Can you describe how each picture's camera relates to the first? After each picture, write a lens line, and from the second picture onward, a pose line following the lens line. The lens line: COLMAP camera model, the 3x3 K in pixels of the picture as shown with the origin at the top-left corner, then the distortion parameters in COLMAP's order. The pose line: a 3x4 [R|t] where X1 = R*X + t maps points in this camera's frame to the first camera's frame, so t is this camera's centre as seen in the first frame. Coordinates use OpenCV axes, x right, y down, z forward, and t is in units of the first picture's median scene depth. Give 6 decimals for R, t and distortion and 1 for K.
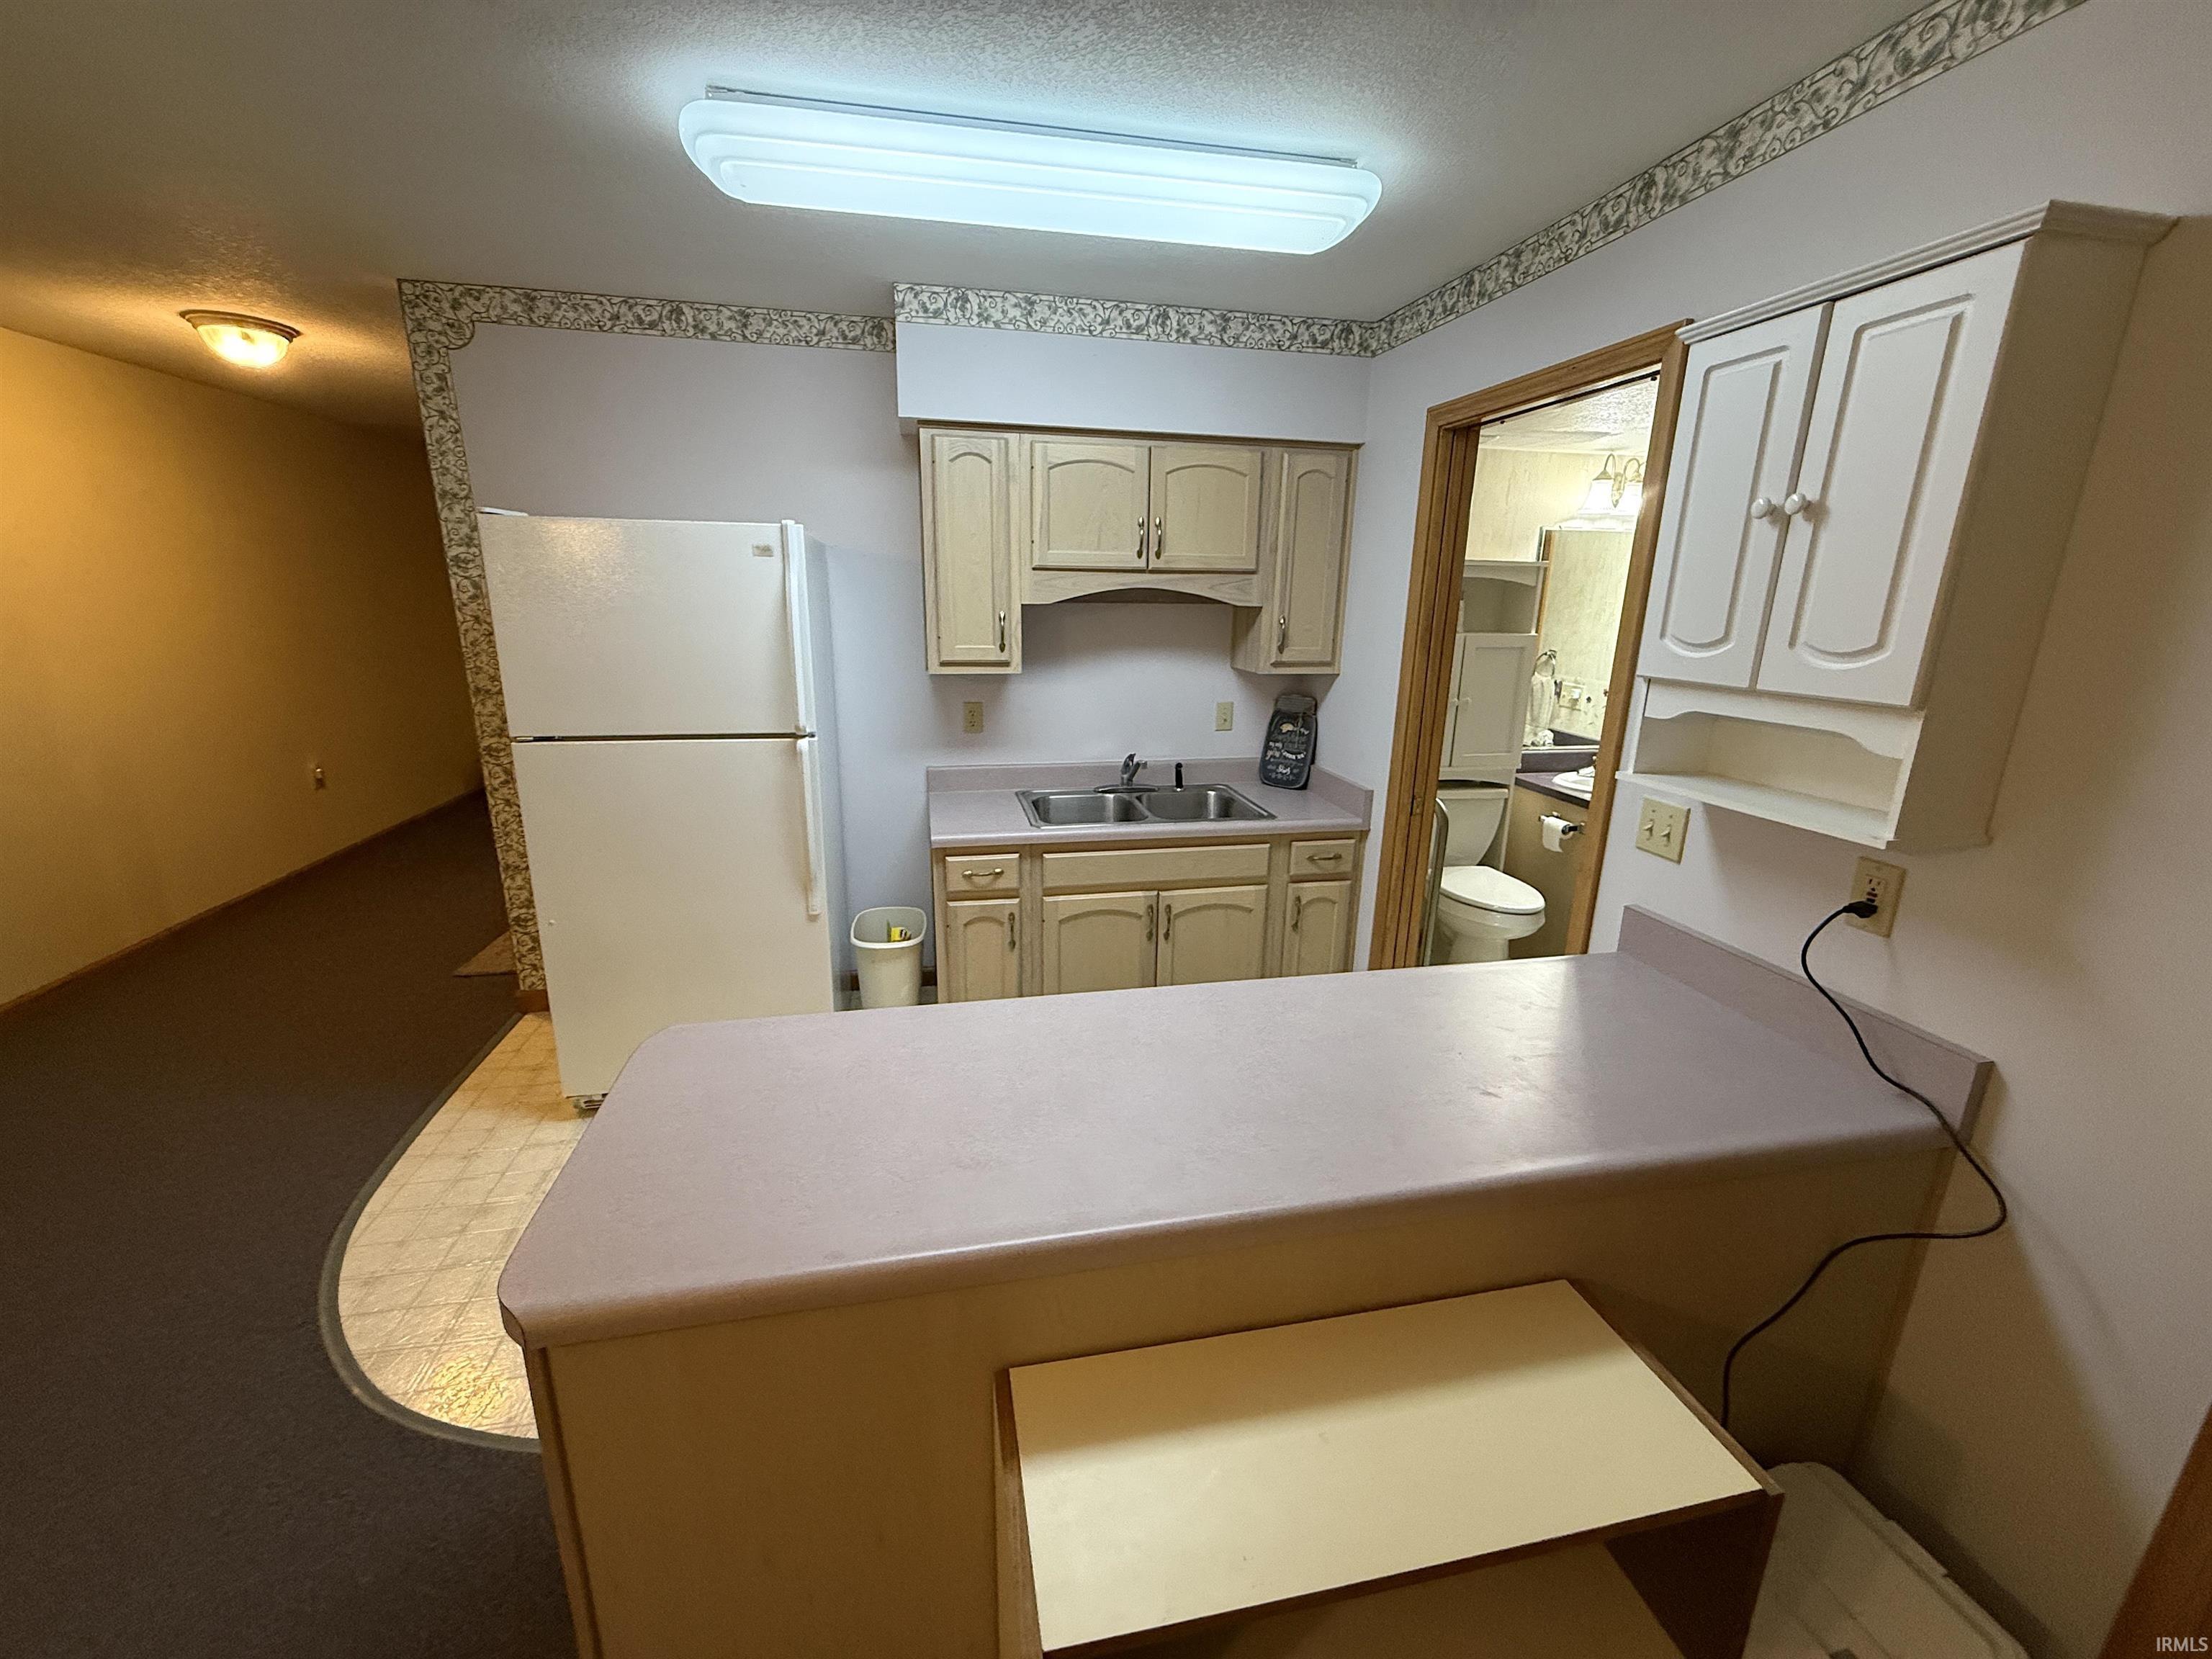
lens RADIAL K [[882.3, 0, 1106.0], [0, 882.3, 829.5], [0, 0, 1]] dist [-0.001675, -0.000449]
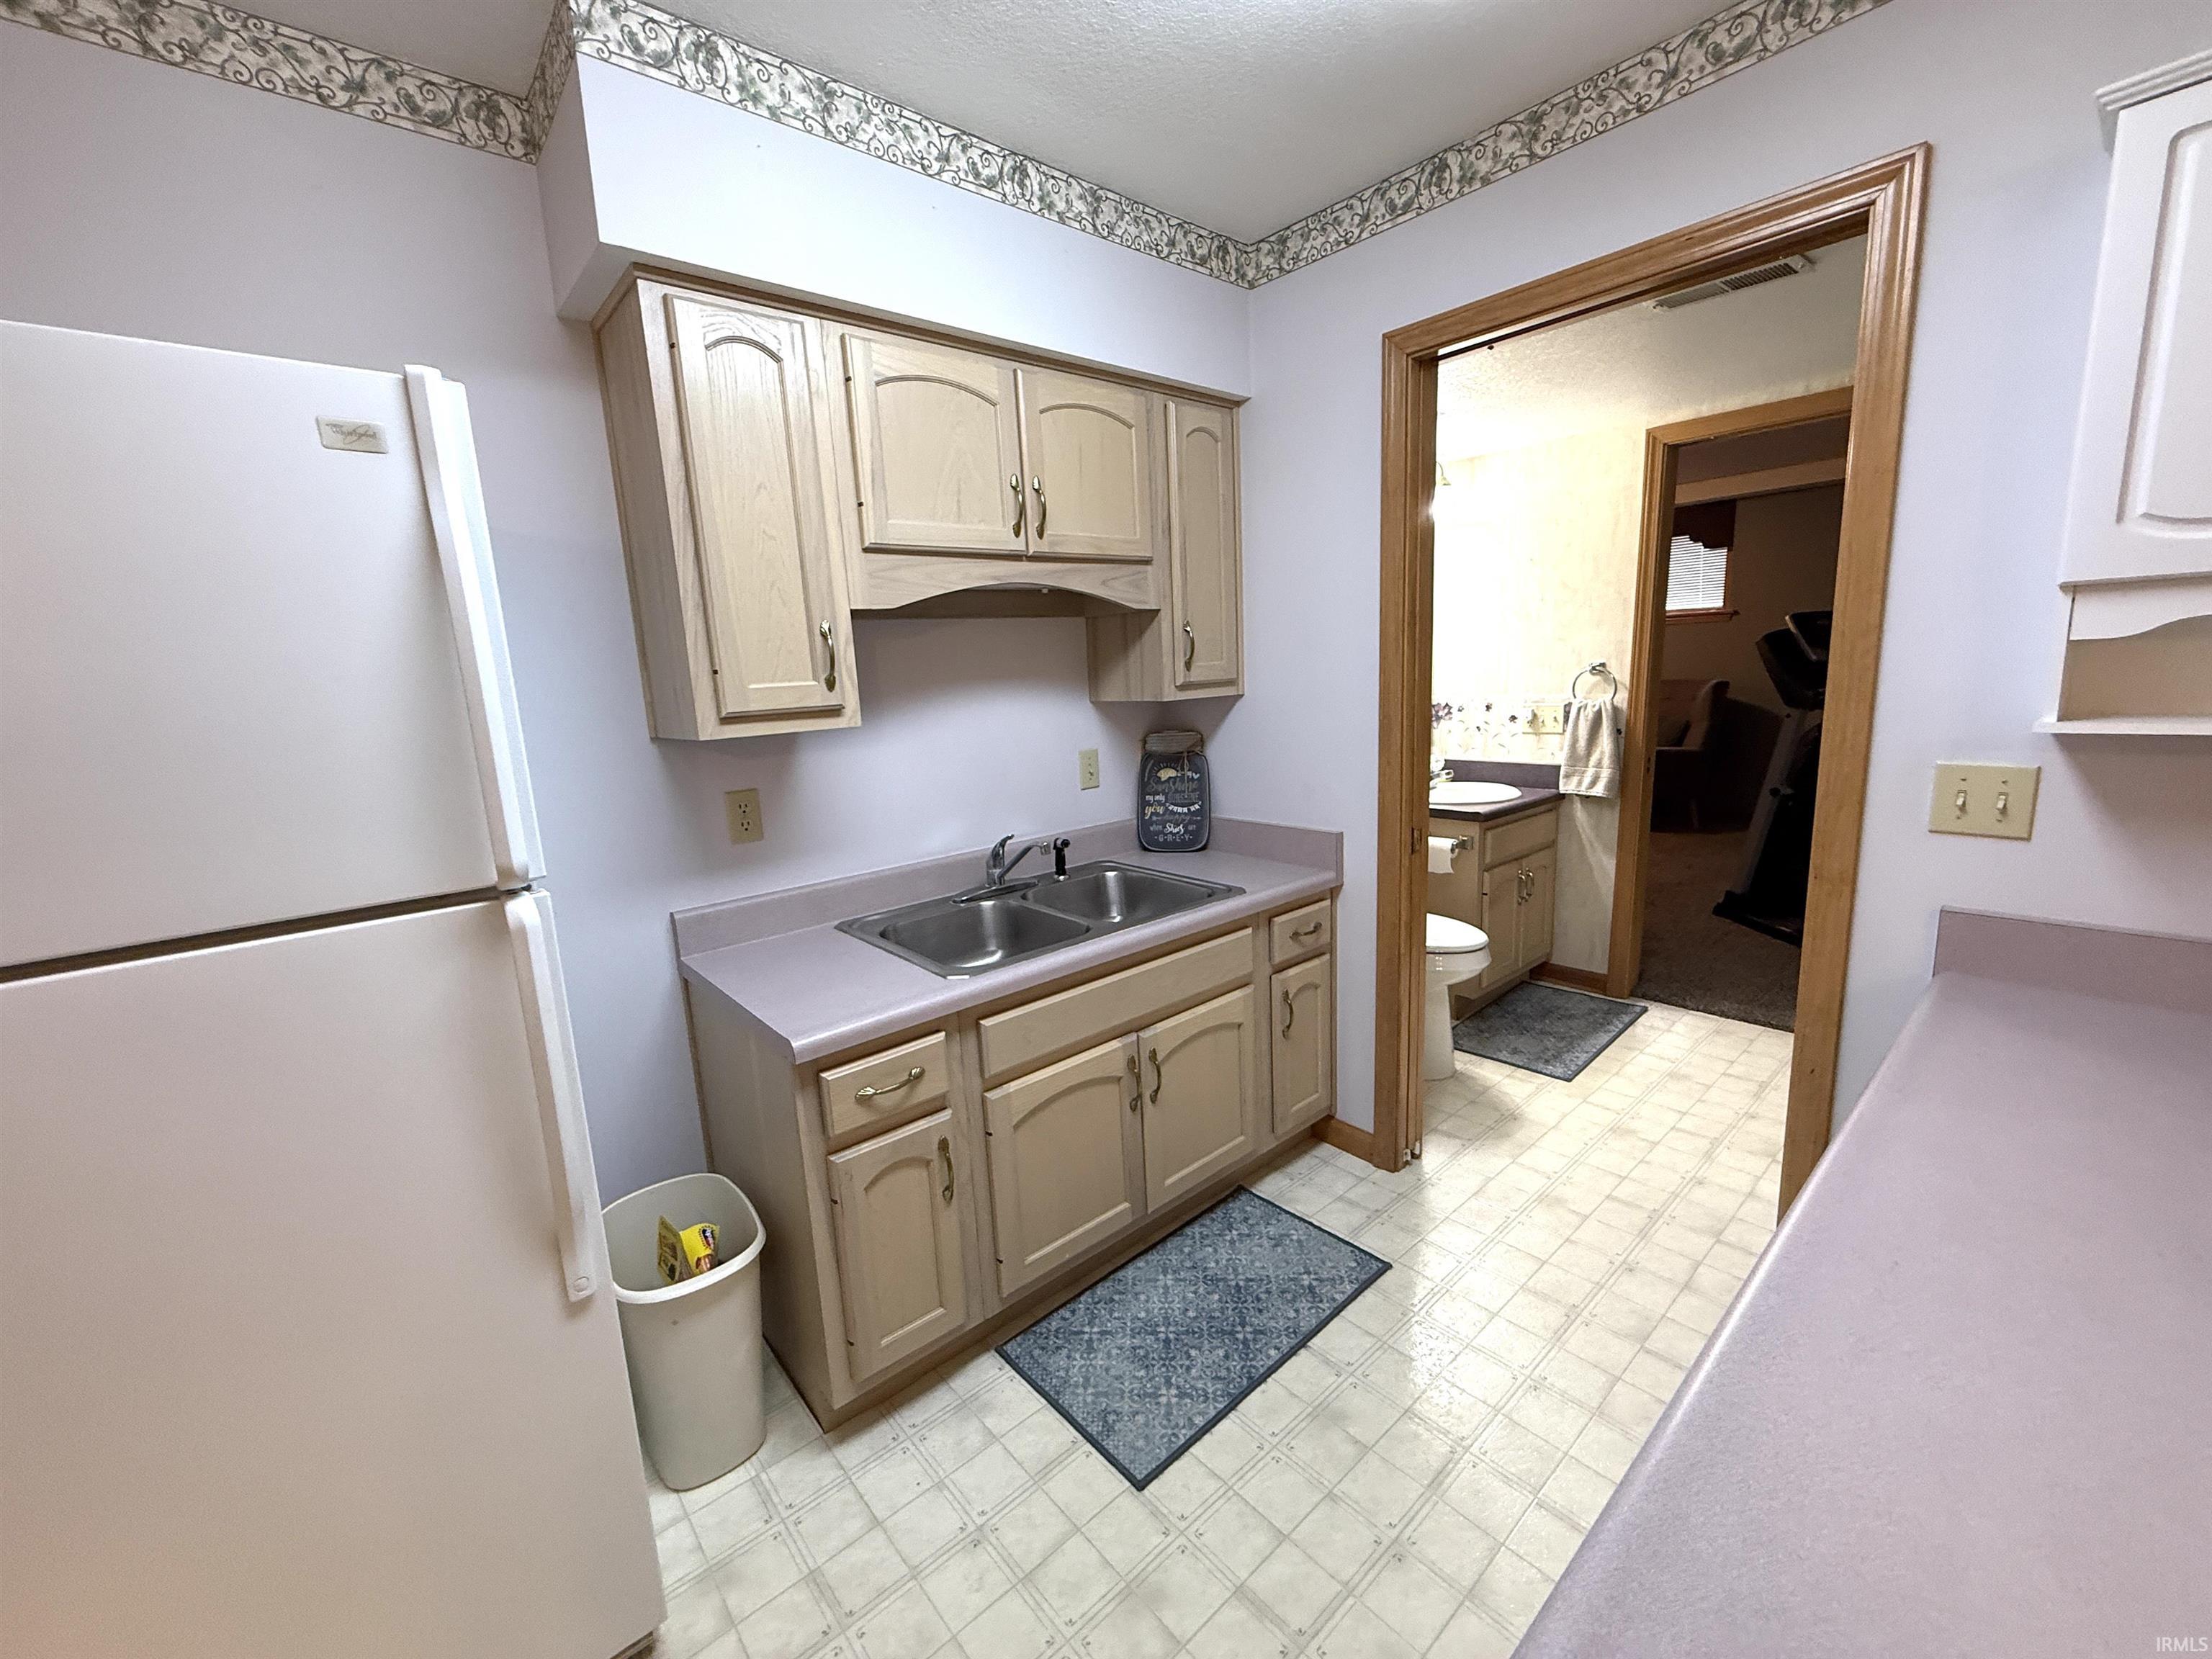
lens RADIAL K [[882.3, 0, 1106.0], [0, 882.3, 829.5], [0, 0, 1]] dist [-0.001675, -0.000449]
pose [[0.873710, -0.146152, 0.463973, -0.241106], [0.187180, 0.981369, -0.043347, -0.053332], [-0.448994, 0.124719, 0.884788, 0.419018]]
